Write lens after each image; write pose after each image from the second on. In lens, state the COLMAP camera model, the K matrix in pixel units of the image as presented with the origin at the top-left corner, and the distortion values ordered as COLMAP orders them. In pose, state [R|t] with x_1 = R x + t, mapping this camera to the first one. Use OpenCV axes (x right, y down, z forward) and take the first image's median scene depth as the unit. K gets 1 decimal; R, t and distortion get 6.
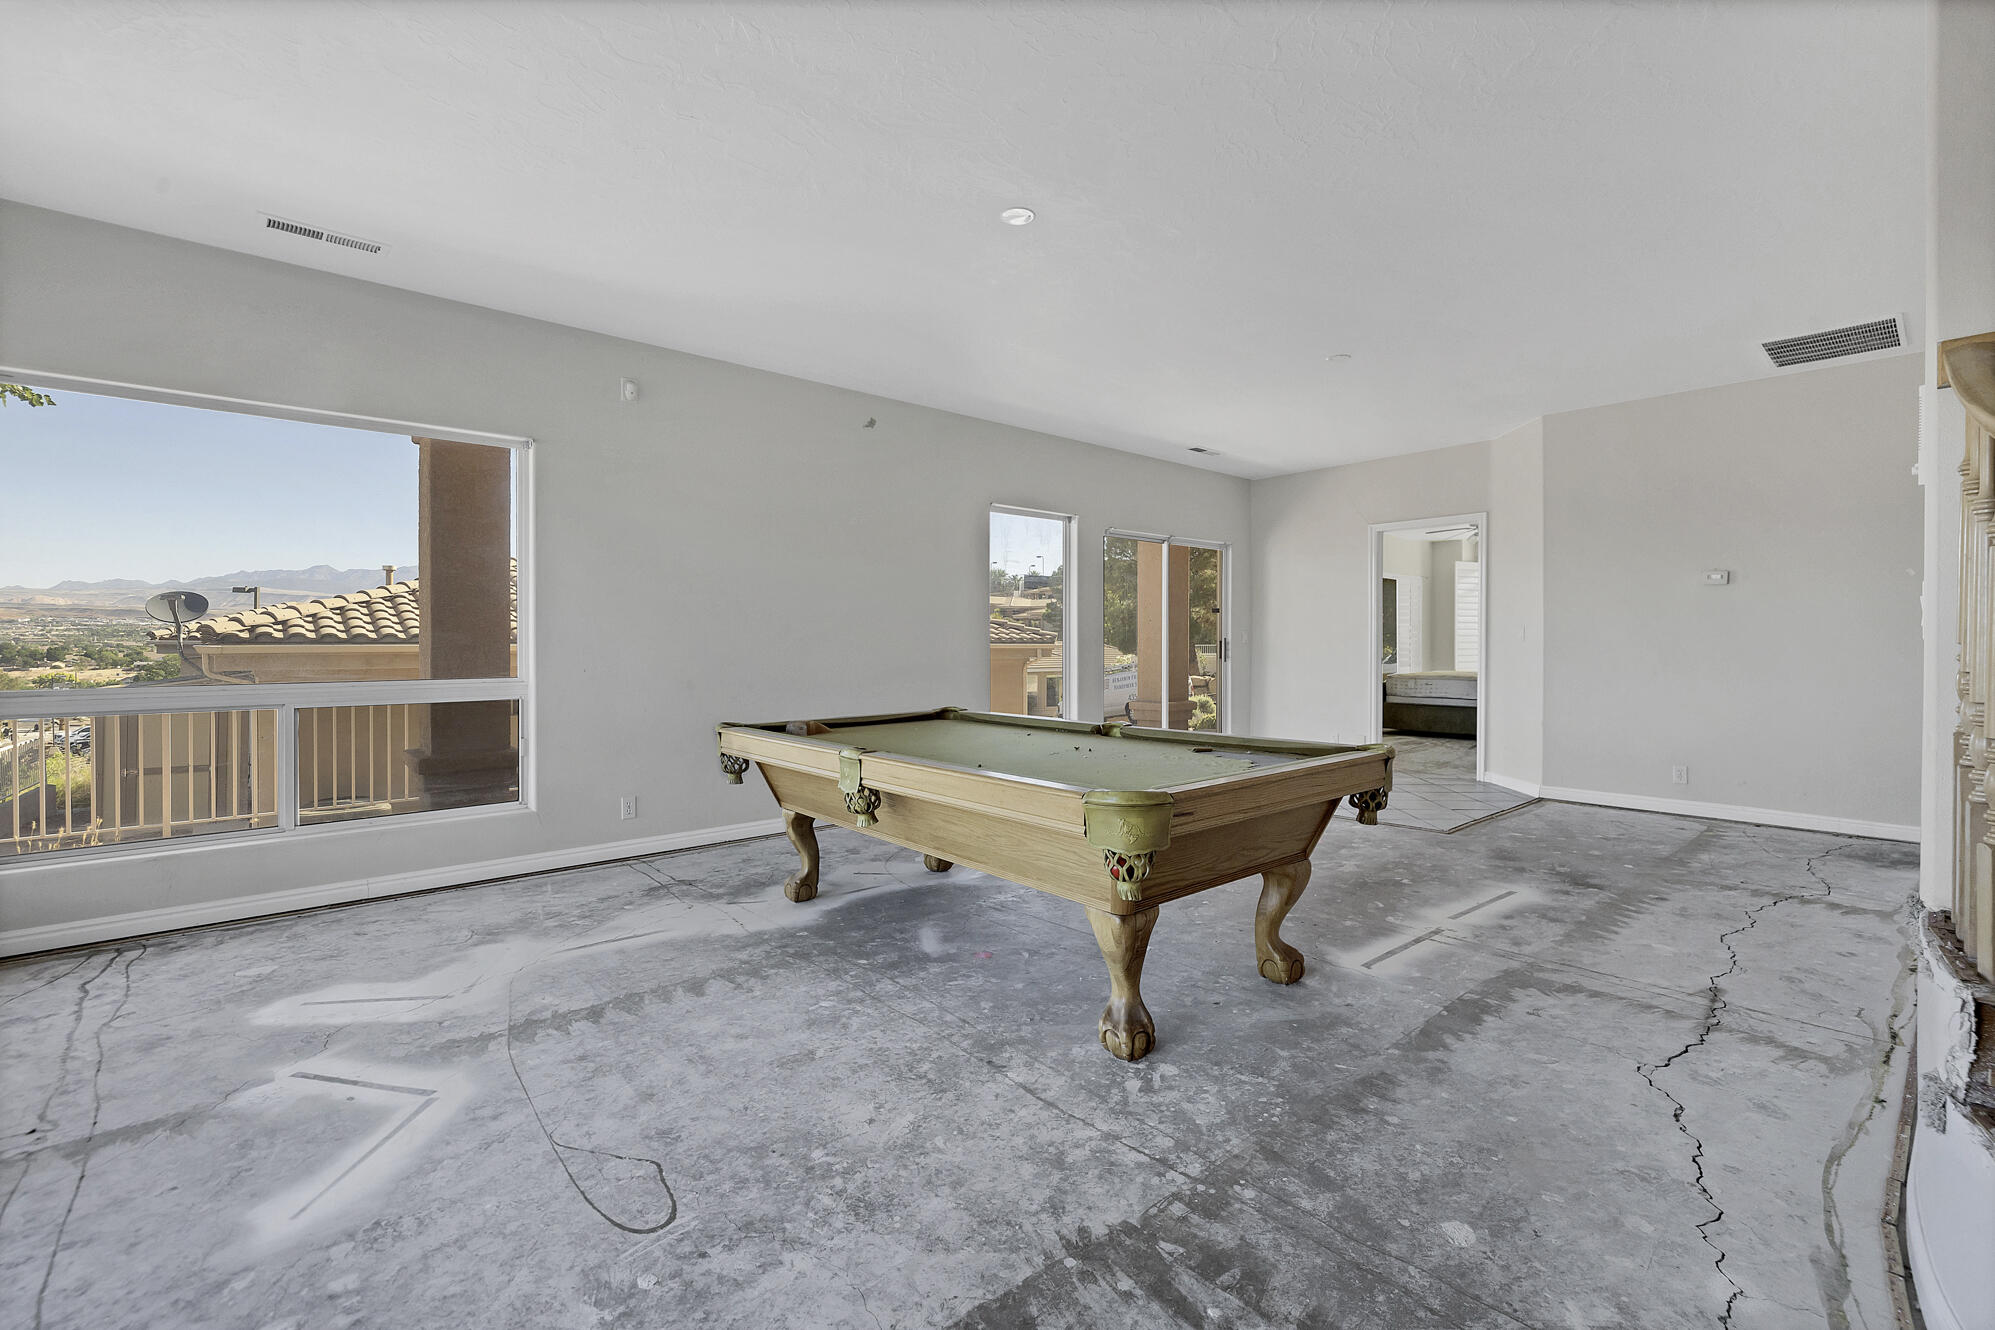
lens RADIAL K [[858.0, 0, 1000.7], [0, 858.0, 653.8], [0, 0, 1]] dist [0.006510, -0.000192]
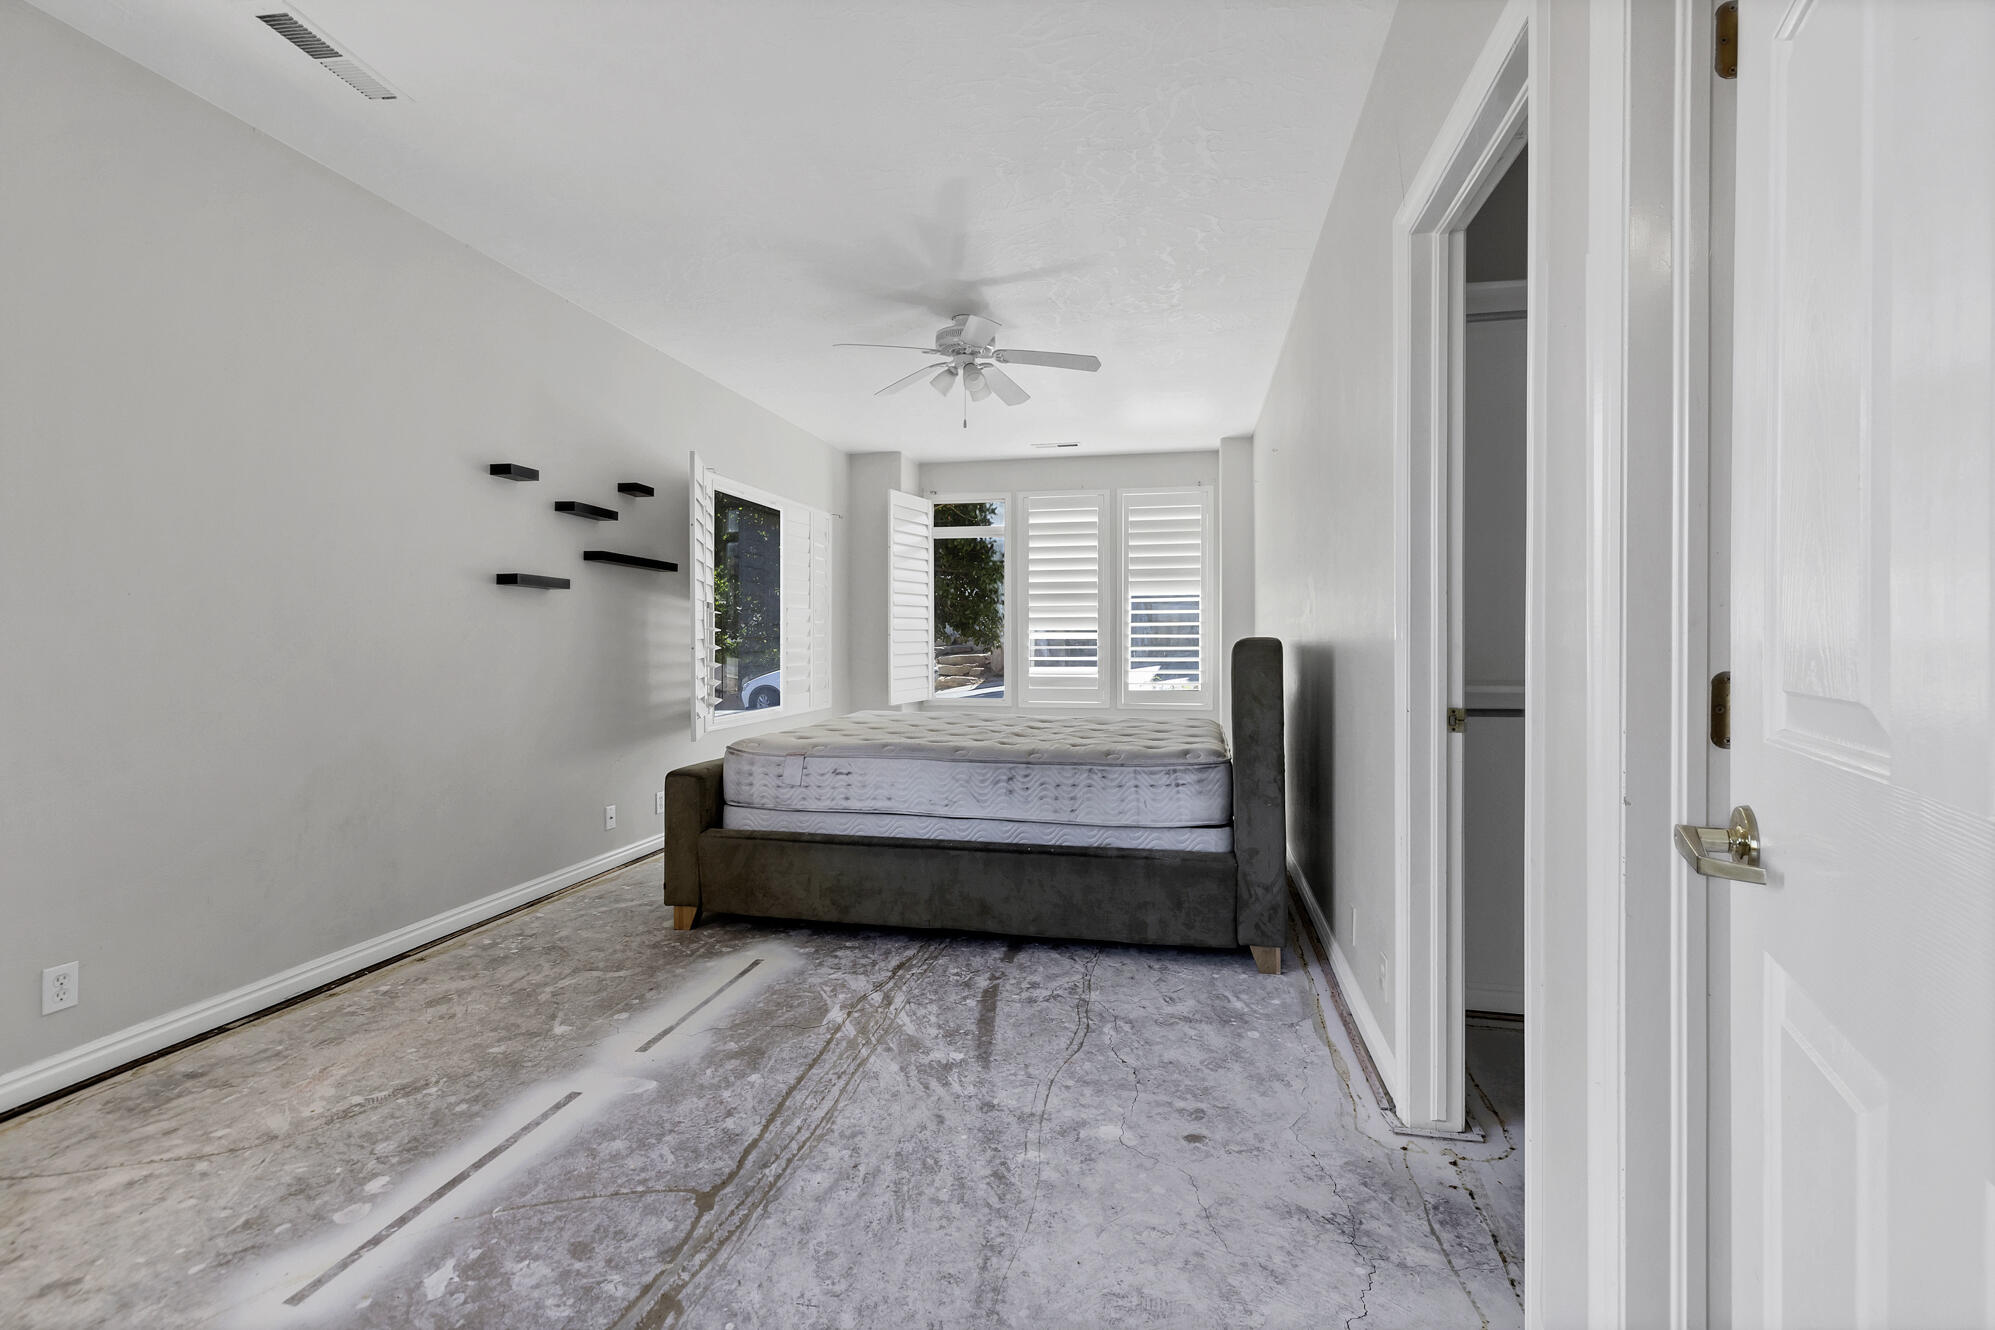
lens RADIAL K [[858.0, 0, 999.7], [0, 858.0, 651.7], [0, 0, 1]] dist [0.006510, -0.000192]
pose [[0.804550, -0.005575, 0.593858, 0.270830], [0.006098, 0.999981, 0.001126, -0.008201], [-0.593853, 0.002716, 0.804569, 0.538255]]
